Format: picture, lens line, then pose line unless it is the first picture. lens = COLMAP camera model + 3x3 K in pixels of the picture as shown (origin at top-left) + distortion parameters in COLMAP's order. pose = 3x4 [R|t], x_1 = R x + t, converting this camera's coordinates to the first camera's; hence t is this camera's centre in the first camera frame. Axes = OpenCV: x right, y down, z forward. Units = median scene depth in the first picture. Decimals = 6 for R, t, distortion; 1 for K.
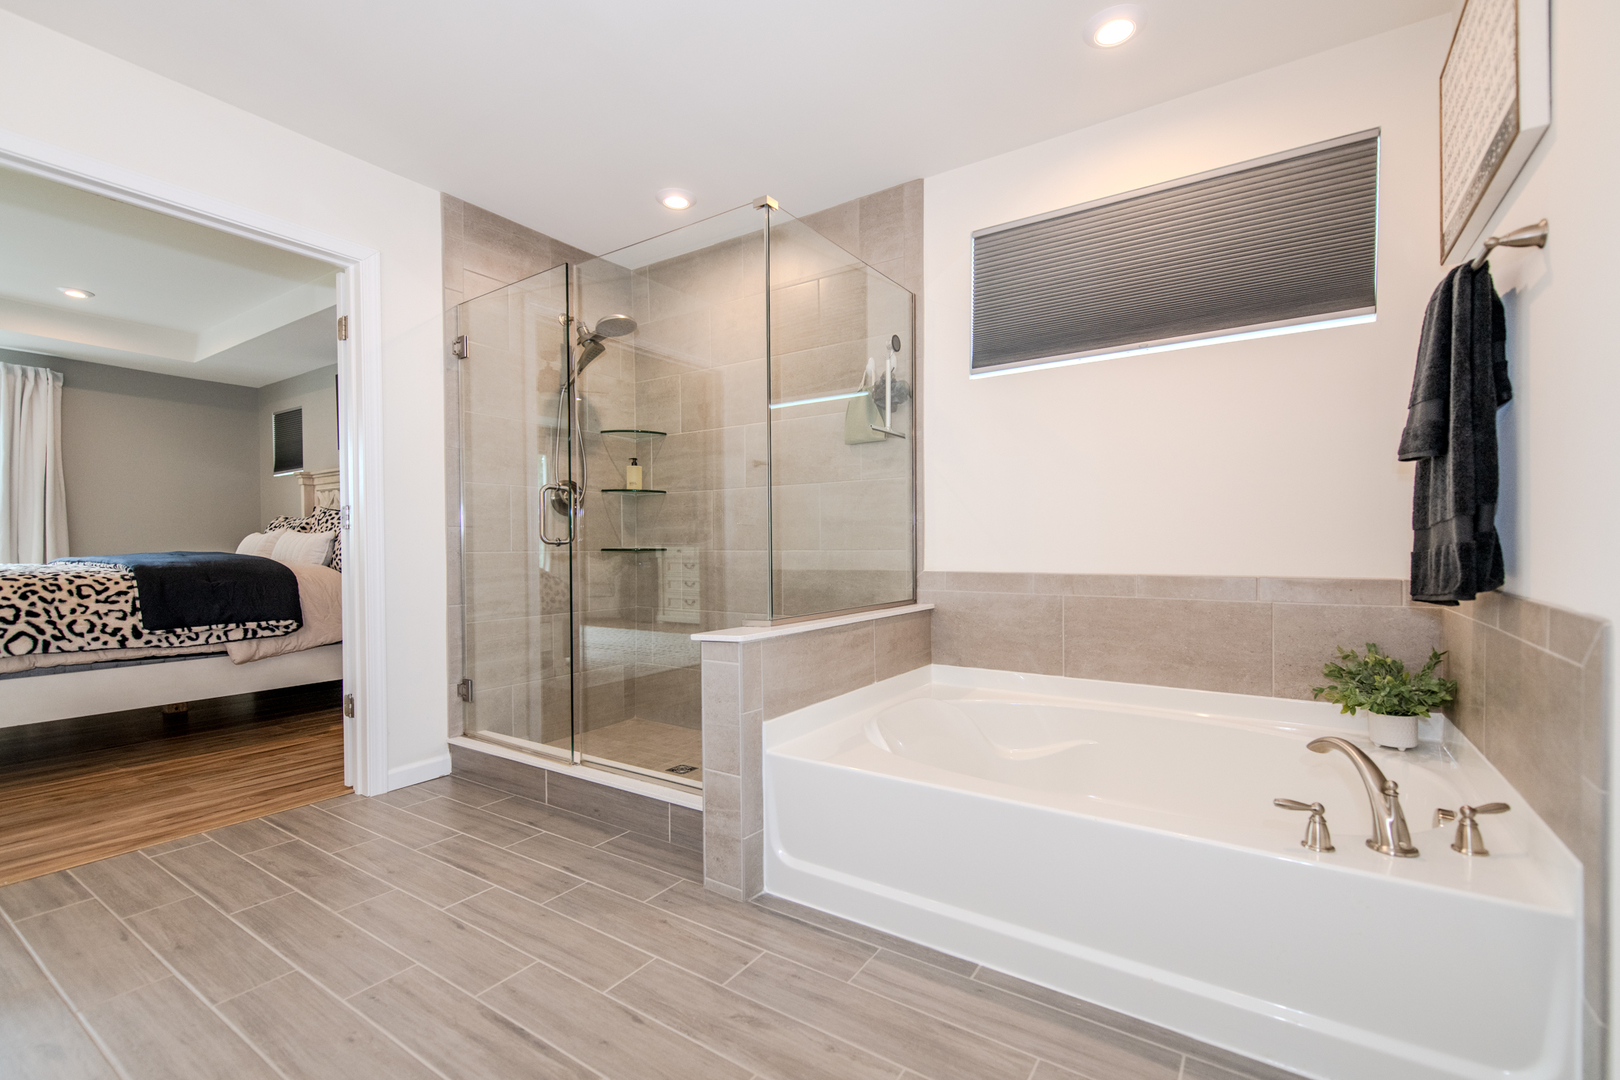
lens RADIAL K [[646.4, 0, 811.4], [0, 646.4, 557.2], [0, 0, 1]] dist [0.016303, -0.005536]
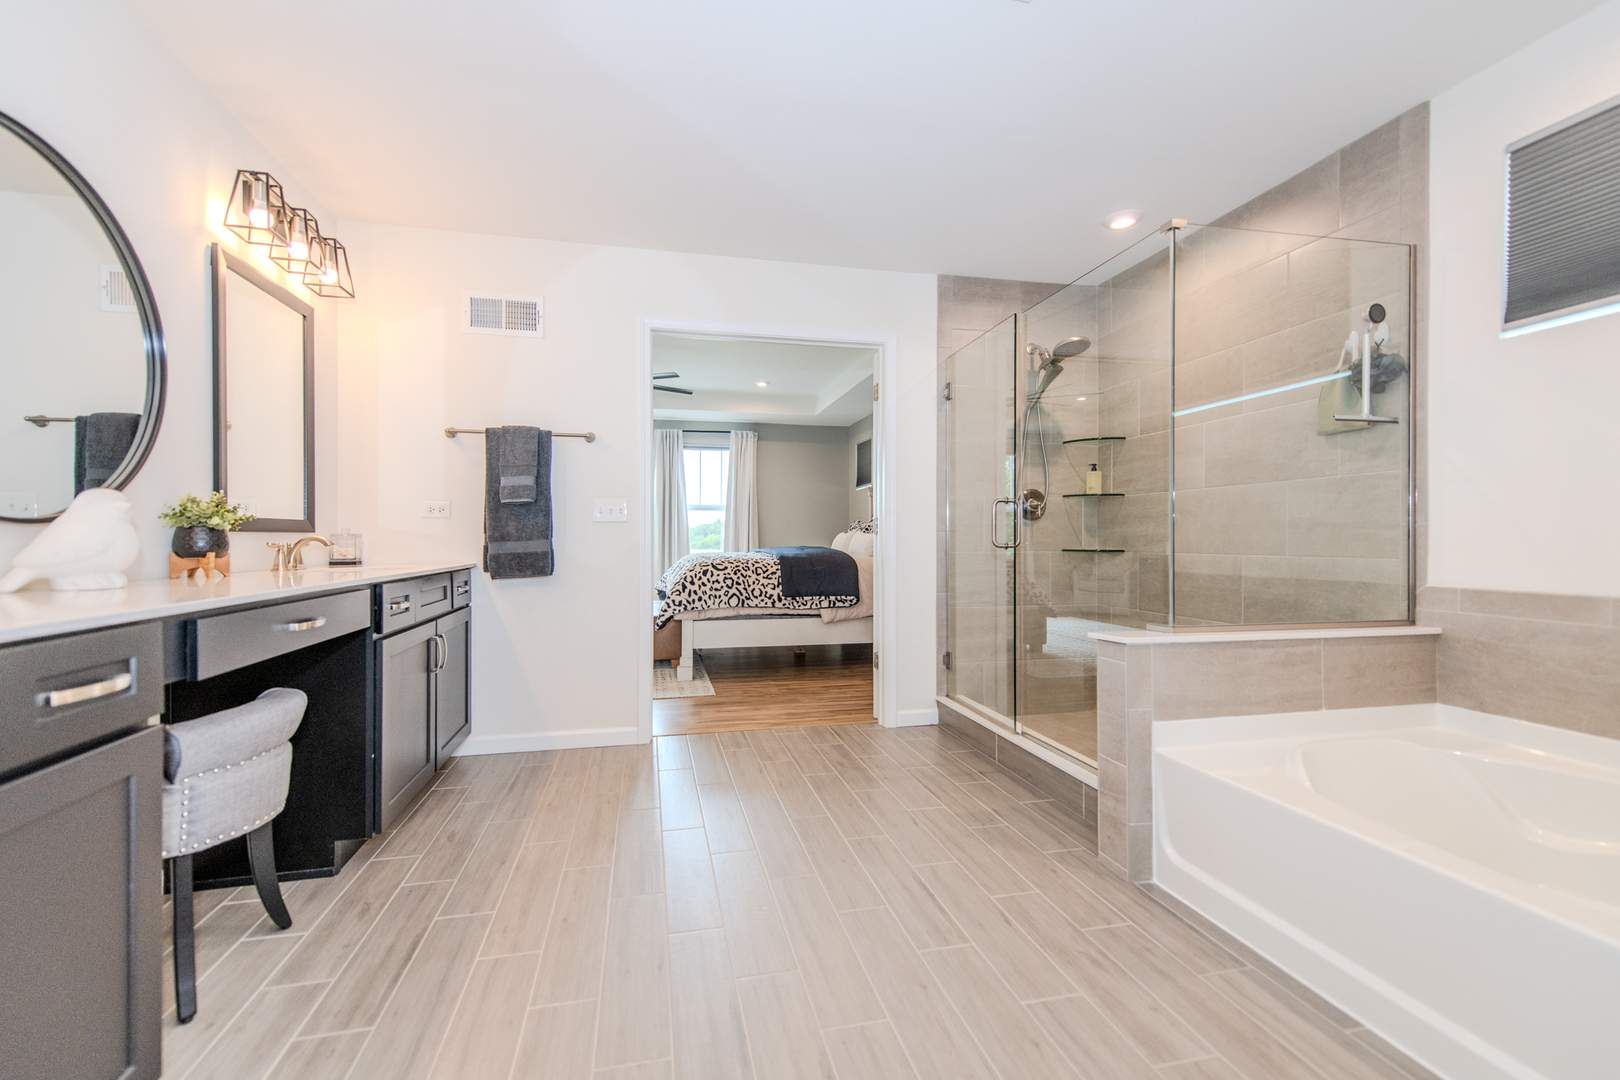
lens RADIAL K [[650.5, 0, 802.4], [0, 650.5, 539.3], [0, 0, 1]] dist [-0.000752, -0.000228]
pose [[0.703492, 0.000500, -0.710703, 0.185838], [-0.010148, 0.999905, -0.009342, -0.019119], [0.710631, 0.013784, 0.703430, -0.109037]]
